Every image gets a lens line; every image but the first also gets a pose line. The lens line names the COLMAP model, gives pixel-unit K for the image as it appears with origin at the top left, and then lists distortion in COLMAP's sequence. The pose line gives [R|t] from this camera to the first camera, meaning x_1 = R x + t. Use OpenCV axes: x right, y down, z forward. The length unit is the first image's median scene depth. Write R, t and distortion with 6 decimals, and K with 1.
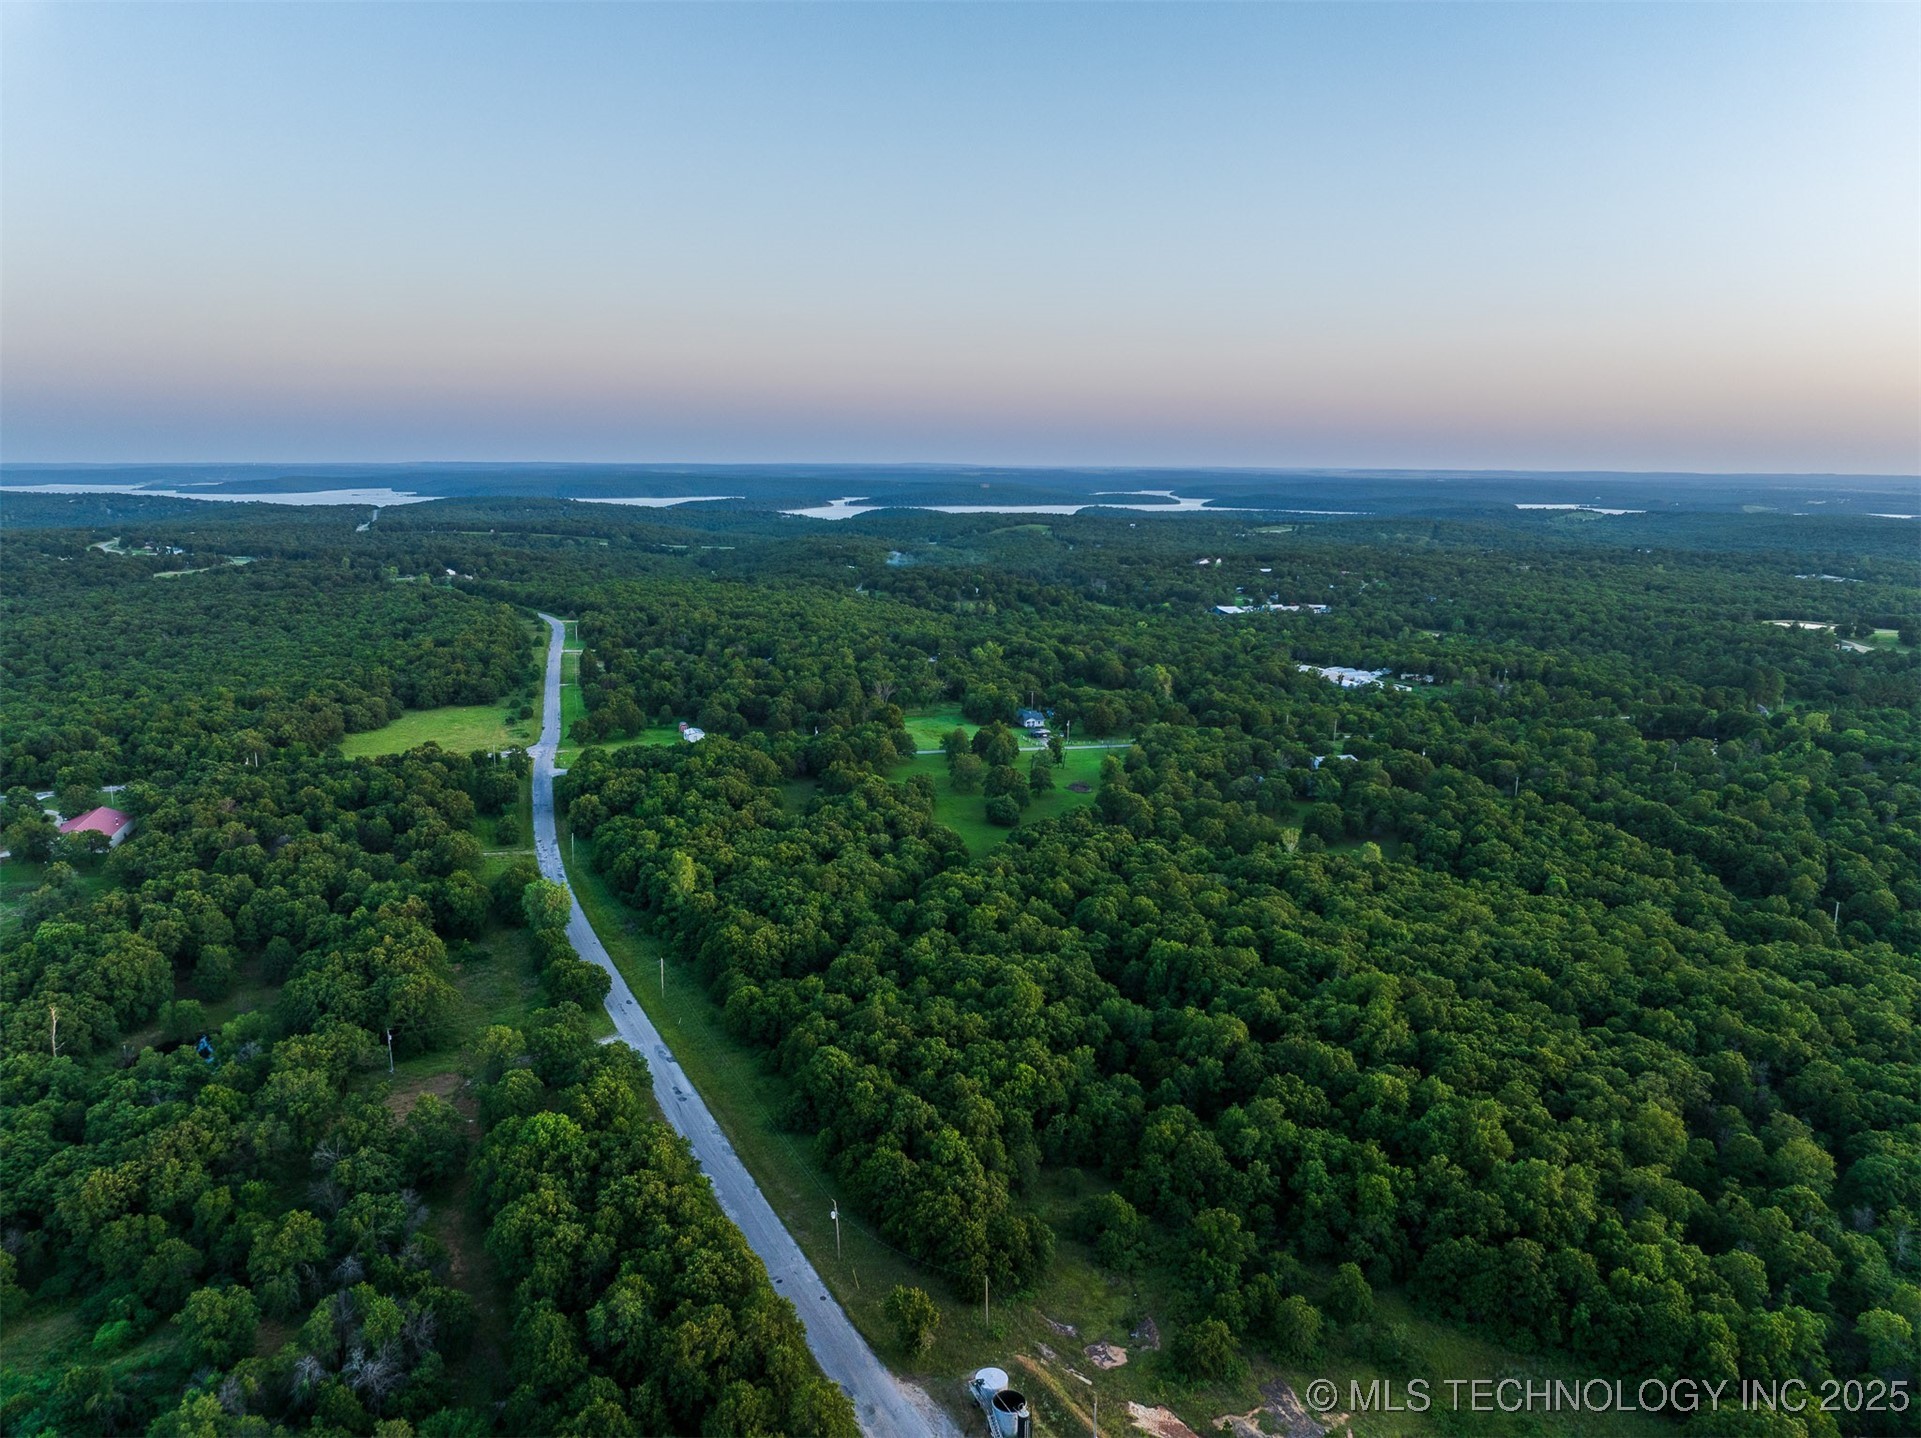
lens RADIAL K [[1367.8, 0, 960.5], [0, 1367.8, 719.0], [0, 0, 1]] dist [-0.045766, 0.000585]
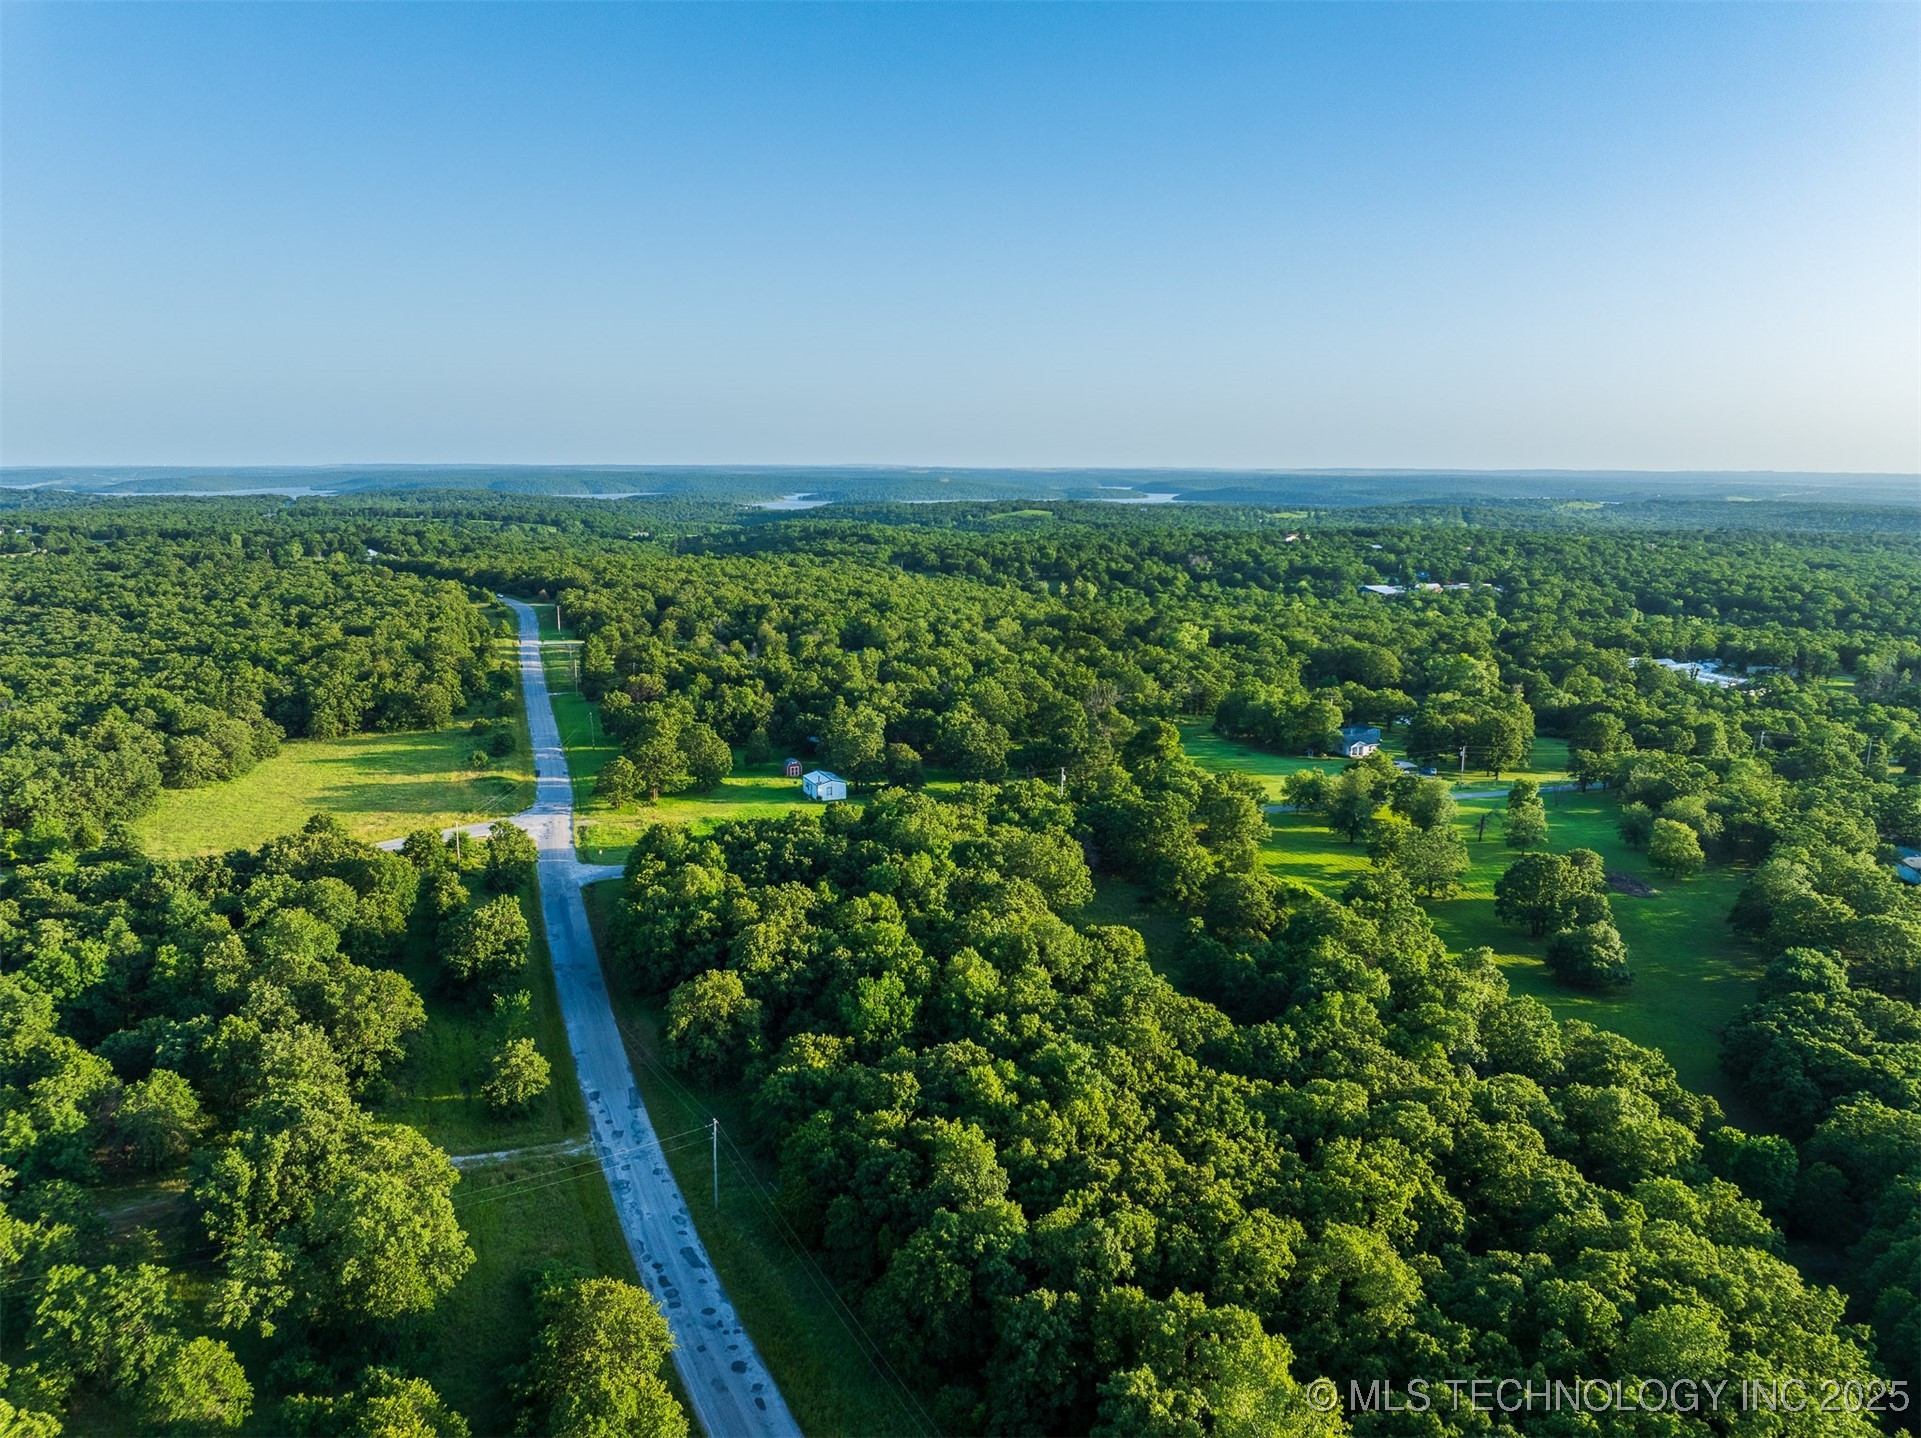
lens RADIAL K [[1357.6, 0, 960.5], [0, 1357.6, 719.0], [0, 0, 1]] dist [-0.002541, -0.076622]
pose [[0.998779, -0.012188, 0.047875, -0.183304], [0.012257, 0.999924, -0.001155, -0.014446], [-0.047857, 0.001741, 0.998853, 0.500202]]
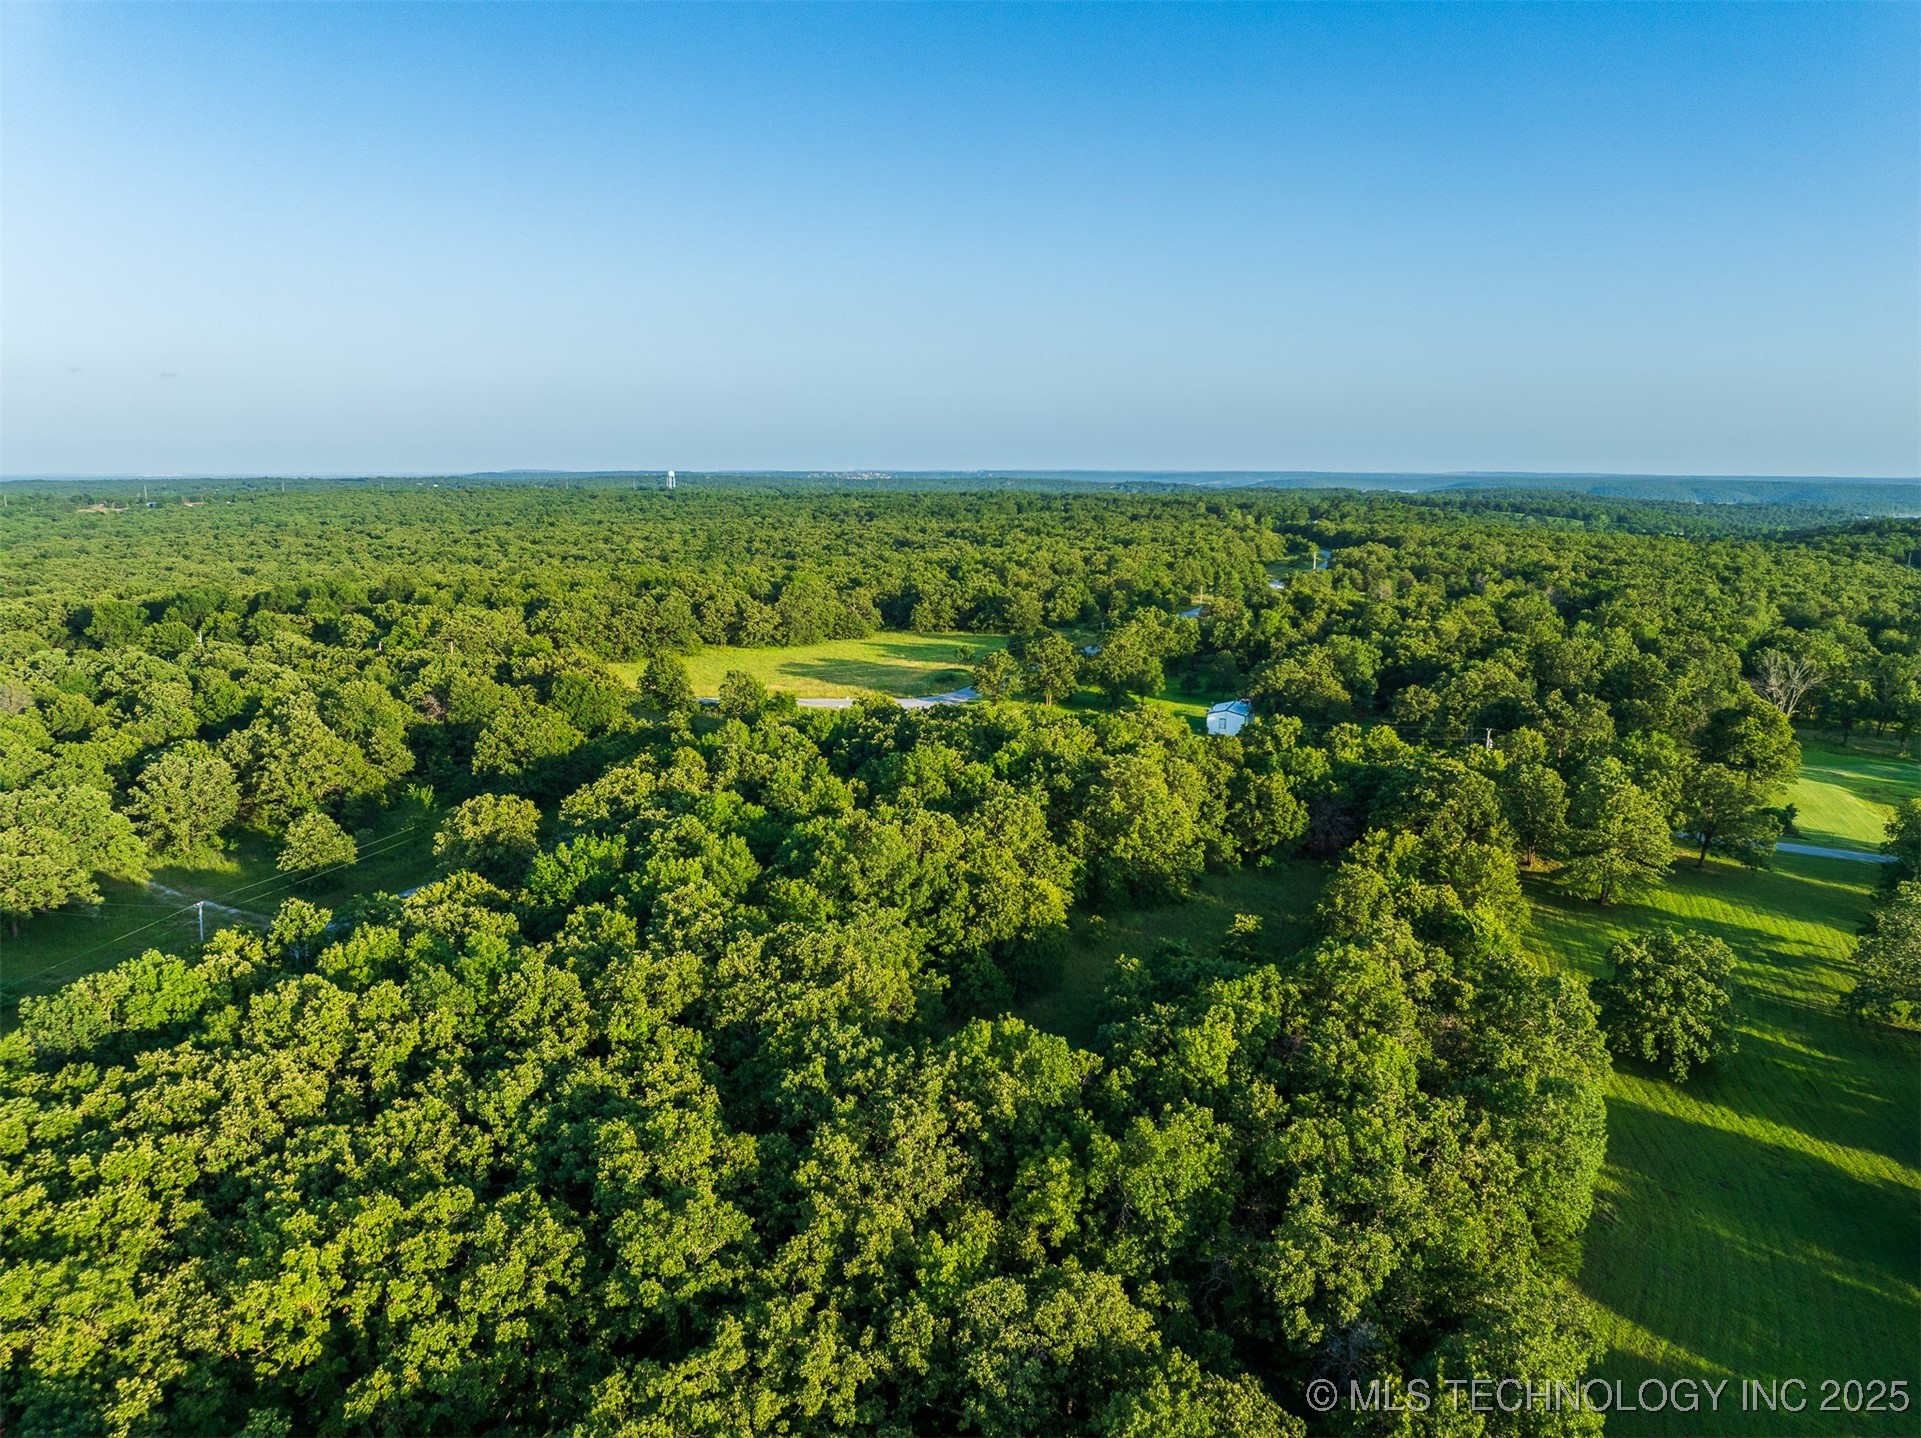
lens RADIAL K [[1340.6, 0, 960.5], [0, 1340.6, 719.0], [0, 0, 1]] dist [-0.039193, 0.005298]
pose [[0.736538, 0.117689, -0.666079, 0.030946], [-0.122917, 0.991639, 0.039292, 0.007011], [0.665134, 0.052932, 0.744846, 0.686130]]
